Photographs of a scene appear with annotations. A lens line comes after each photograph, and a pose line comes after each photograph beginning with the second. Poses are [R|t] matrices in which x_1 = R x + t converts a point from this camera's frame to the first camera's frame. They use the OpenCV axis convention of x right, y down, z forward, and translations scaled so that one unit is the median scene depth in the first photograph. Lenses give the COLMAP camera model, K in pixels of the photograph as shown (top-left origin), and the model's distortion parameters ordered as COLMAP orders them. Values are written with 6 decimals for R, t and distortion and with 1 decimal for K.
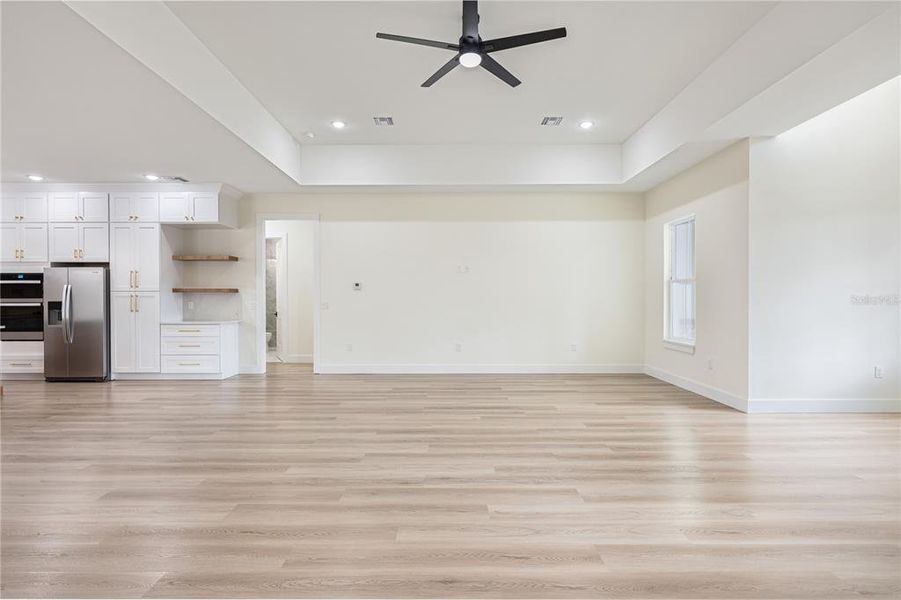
lens RADIAL K [[449.8, 0, 444.0], [0, 449.8, 300.3], [0, 0, 1]] dist [0.000928, -0.000539]
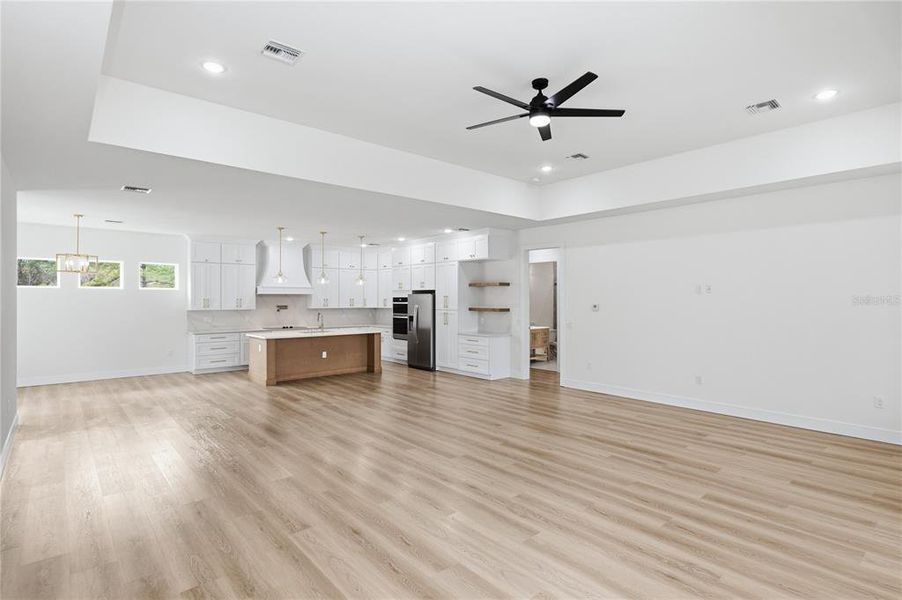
lens RADIAL K [[450.3, 0, 444.5], [0, 450.3, 300.3], [0, 0, 1]] dist [0.000928, -0.000539]
pose [[0.658228, 0.002345, -0.752815, 0.388409], [-0.004840, 0.999988, -0.001116, -0.050093], [0.752803, 0.004378, 0.658231, 0.056936]]
